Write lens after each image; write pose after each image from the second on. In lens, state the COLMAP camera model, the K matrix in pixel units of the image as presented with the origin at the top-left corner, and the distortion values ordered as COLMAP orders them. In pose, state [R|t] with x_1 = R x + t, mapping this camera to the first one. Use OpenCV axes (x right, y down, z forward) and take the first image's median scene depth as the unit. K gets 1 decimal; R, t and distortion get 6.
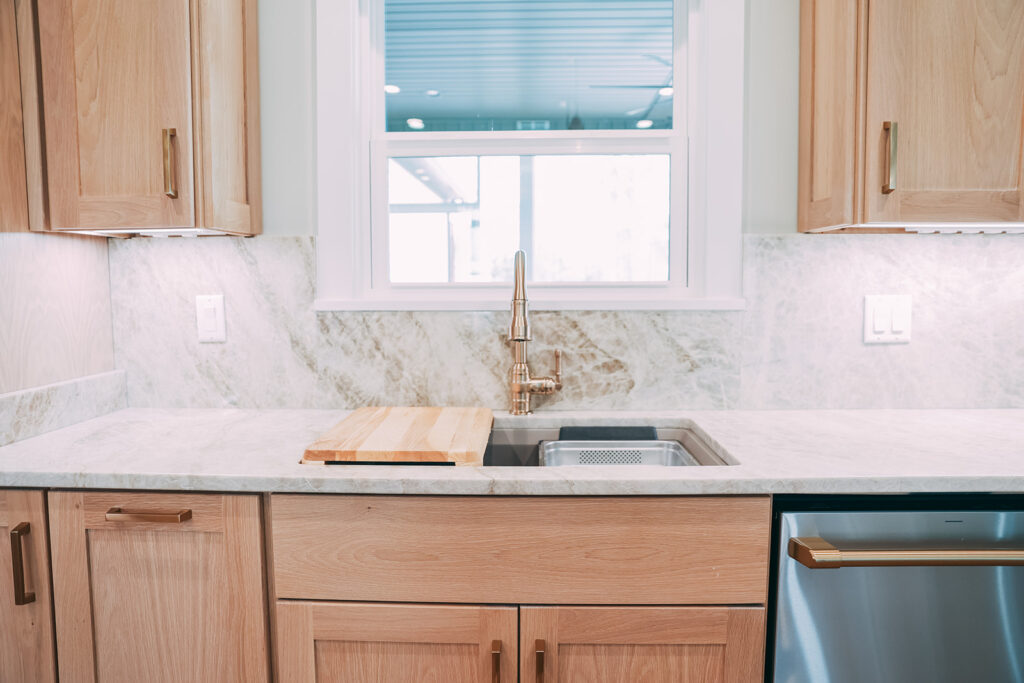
lens RADIAL K [[701.0, 0, 514.7], [0, 701.0, 340.9], [0, 0, 1]] dist [-0.109204, 0.086322]
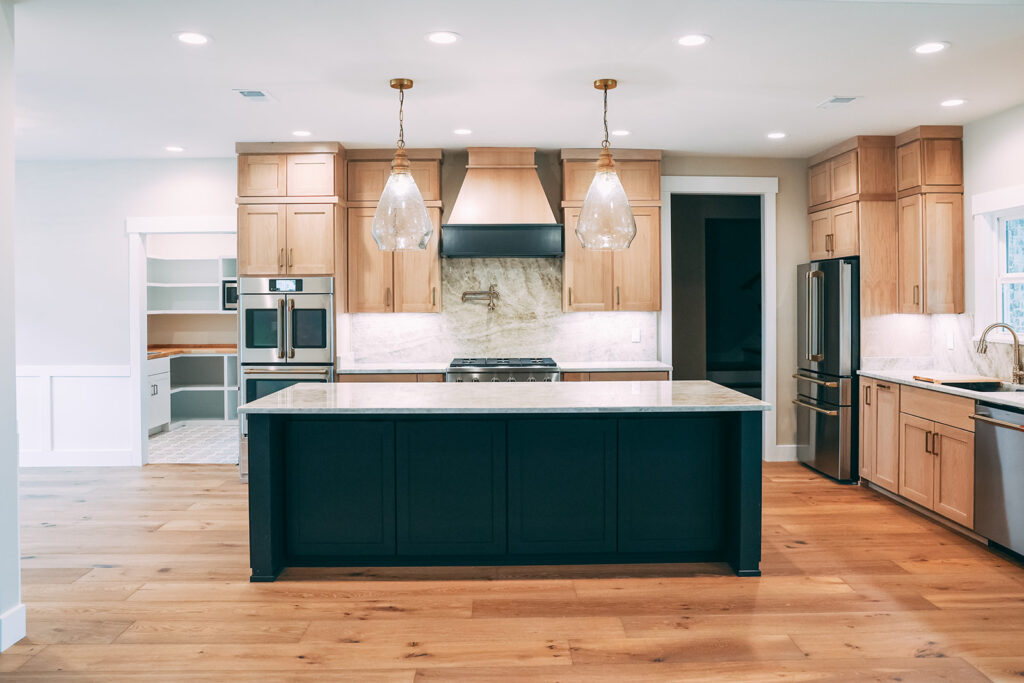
lens RADIAL K [[786.4, 0, 515.3], [0, 786.4, 296.0], [0, 0, 1]] dist [-0.111709, 0.084338]
pose [[0.051711, -0.001352, -0.998661, 2.709352], [-0.083426, 0.996498, -0.005669, -0.051092], [0.995171, 0.083608, 0.051417, -1.019508]]
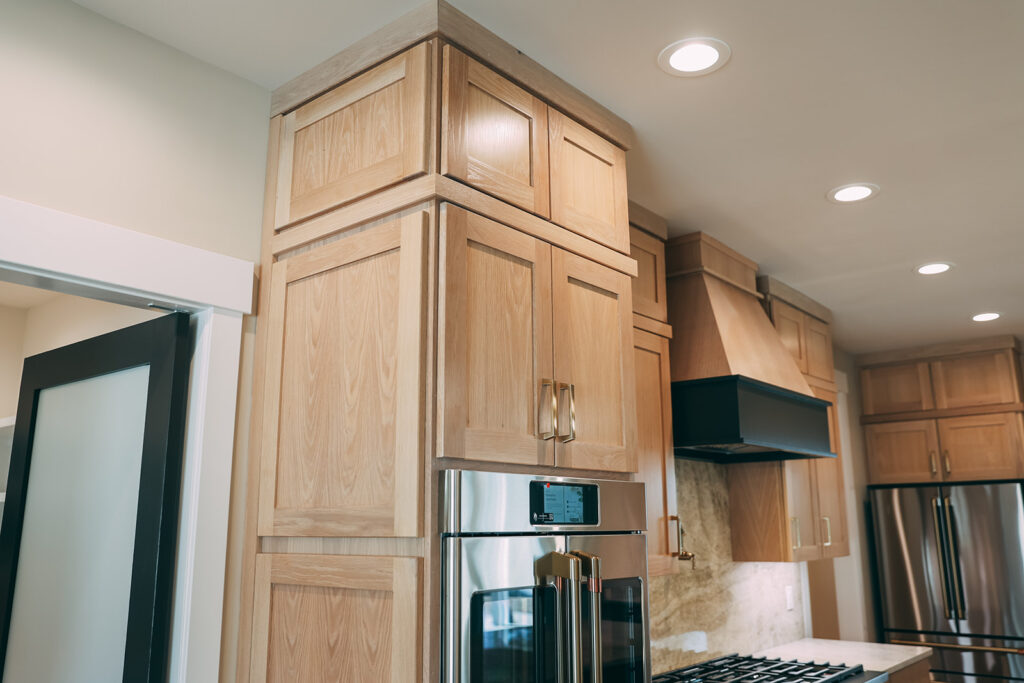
lens RADIAL K [[827.8, 0, 512.0], [0, 827.8, 341.5], [0, 0, 1]] dist [-0.033590, 0.002685]
pose [[0.782757, -0.137731, -0.606896, -0.217682], [-0.050881, 0.957774, -0.282985, 0.075484], [0.620244, 0.252387, 0.742696, -2.796187]]
